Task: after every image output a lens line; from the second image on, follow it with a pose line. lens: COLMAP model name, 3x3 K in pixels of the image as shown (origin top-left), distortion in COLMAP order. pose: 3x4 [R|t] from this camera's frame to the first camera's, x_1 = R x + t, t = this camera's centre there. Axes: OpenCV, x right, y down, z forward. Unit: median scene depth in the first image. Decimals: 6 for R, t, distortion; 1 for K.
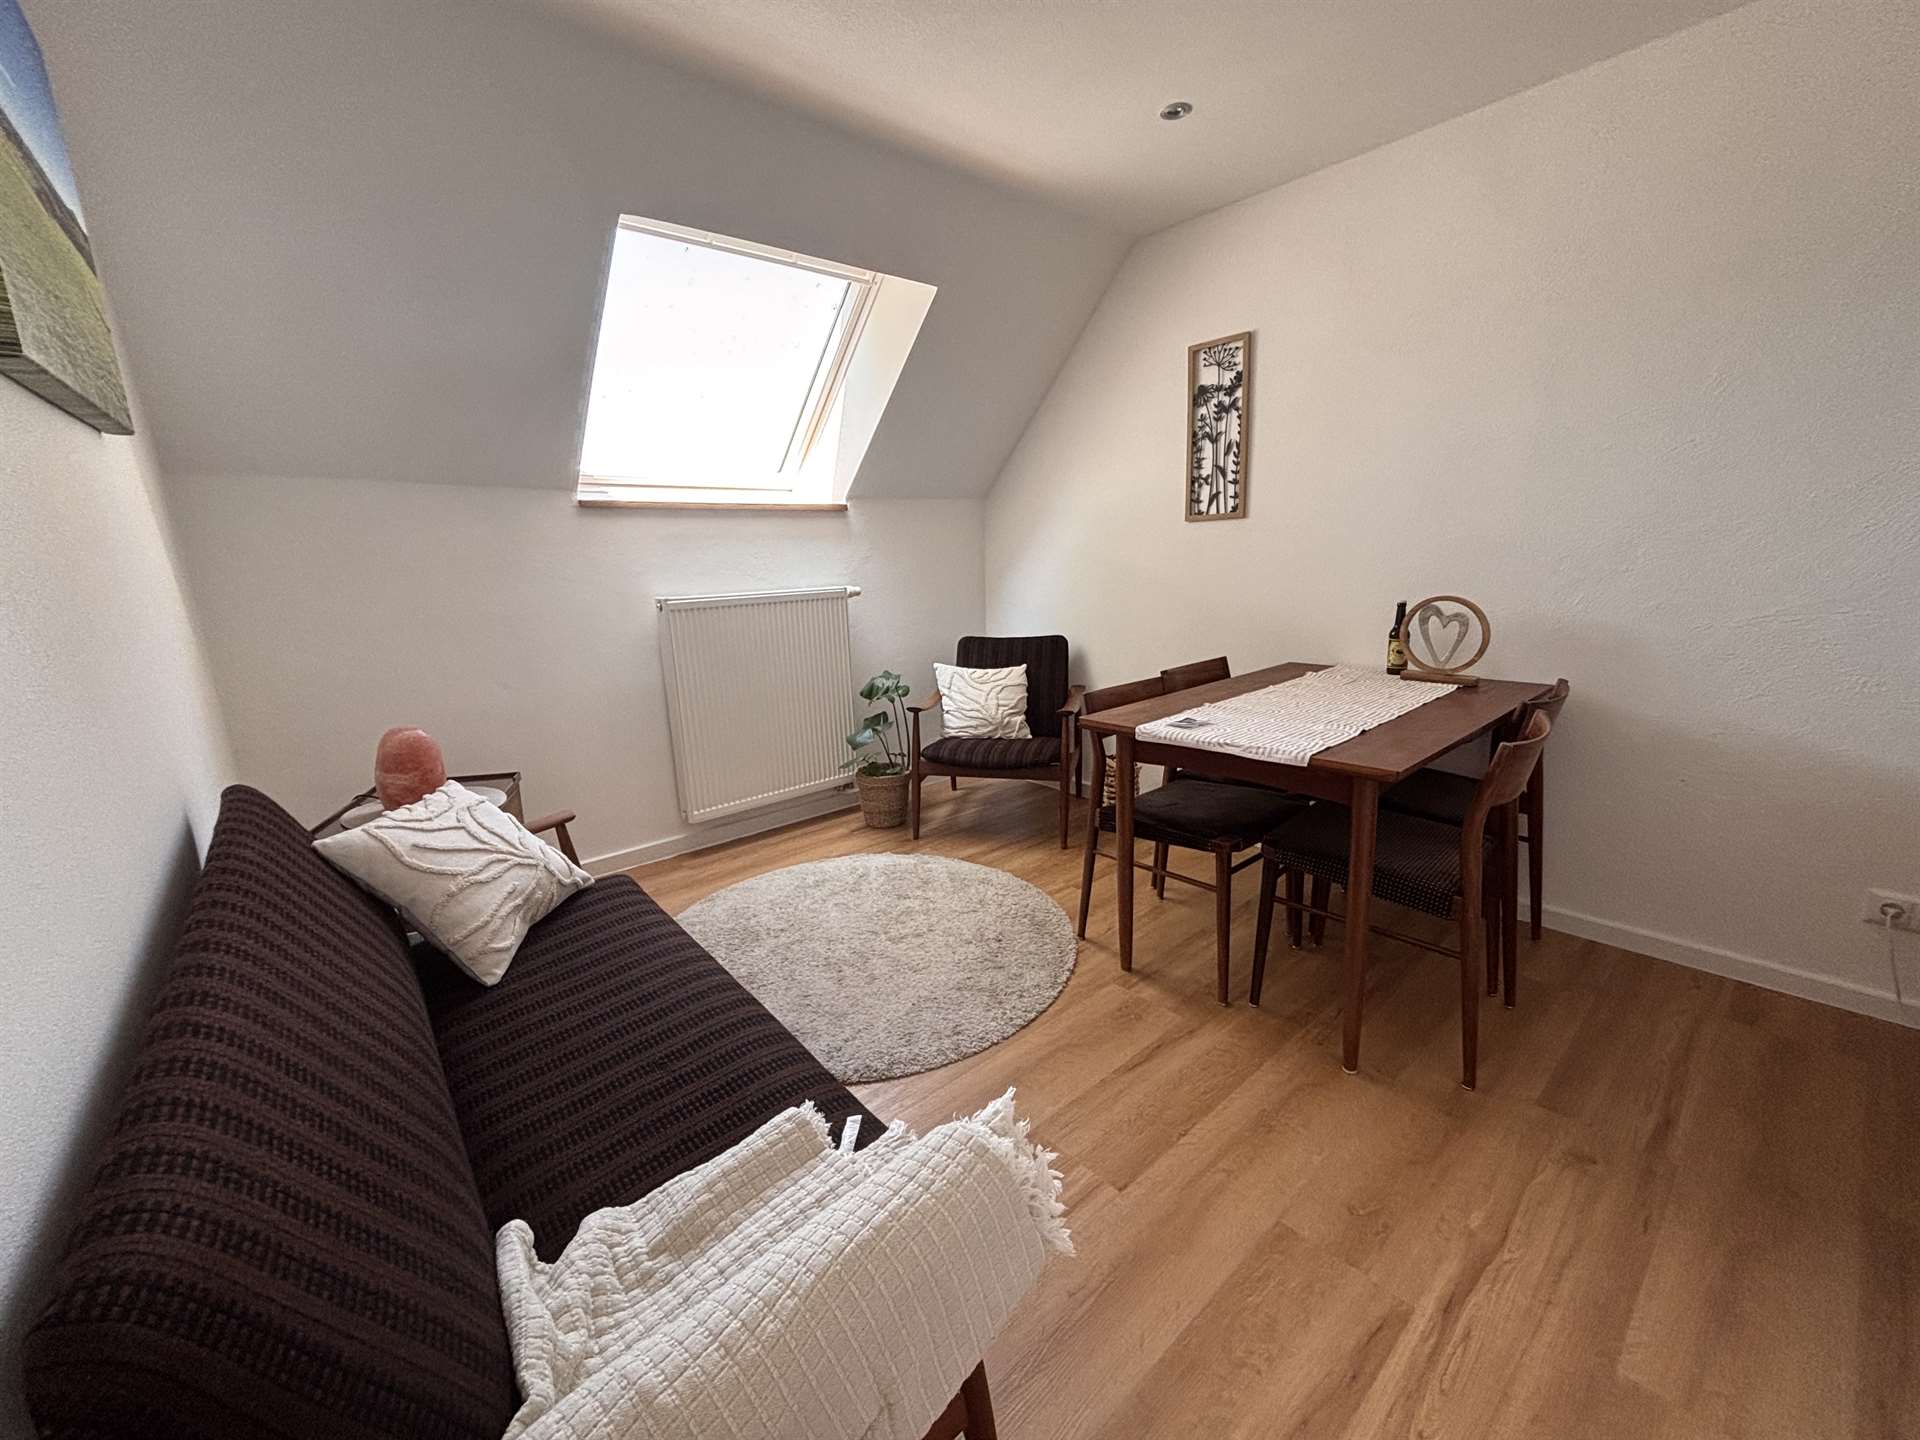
lens RADIAL K [[770.0, 0, 949.9], [0, 770.0, 700.7], [0, 0, 1]] dist [-0.001646, -0.000252]
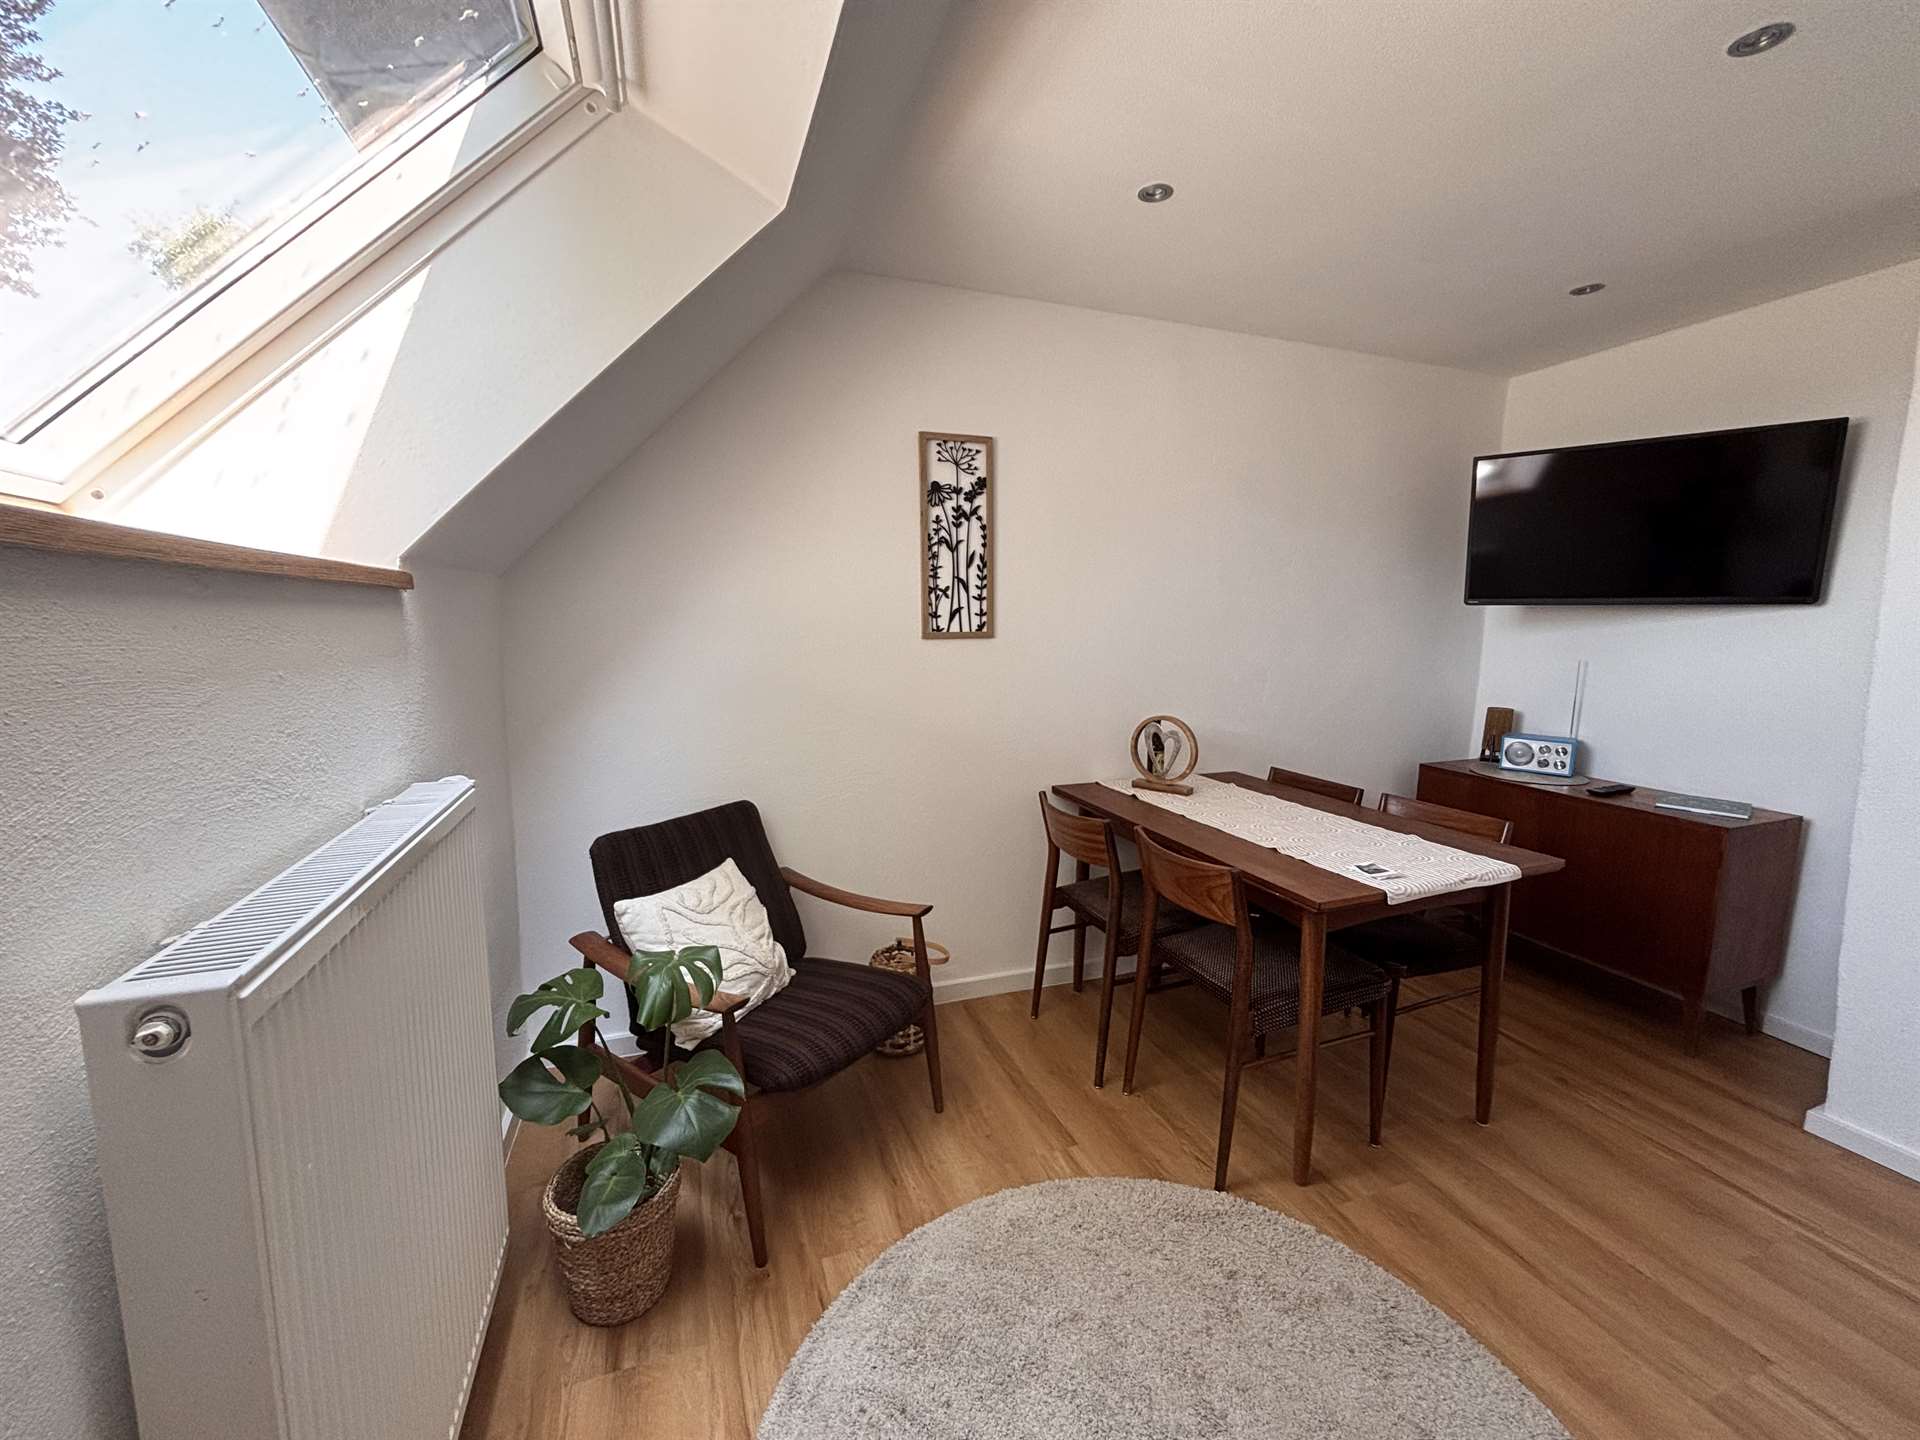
lens RADIAL K [[770.0, 0, 961.8], [0, 770.0, 716.7], [0, 0, 1]] dist [-0.001646, -0.000252]
pose [[0.350067, -0.075126, 0.933707, -0.471679], [0.170185, 0.985291, 0.015470, -0.165225], [-0.921135, 0.153487, 0.357703, 0.716205]]
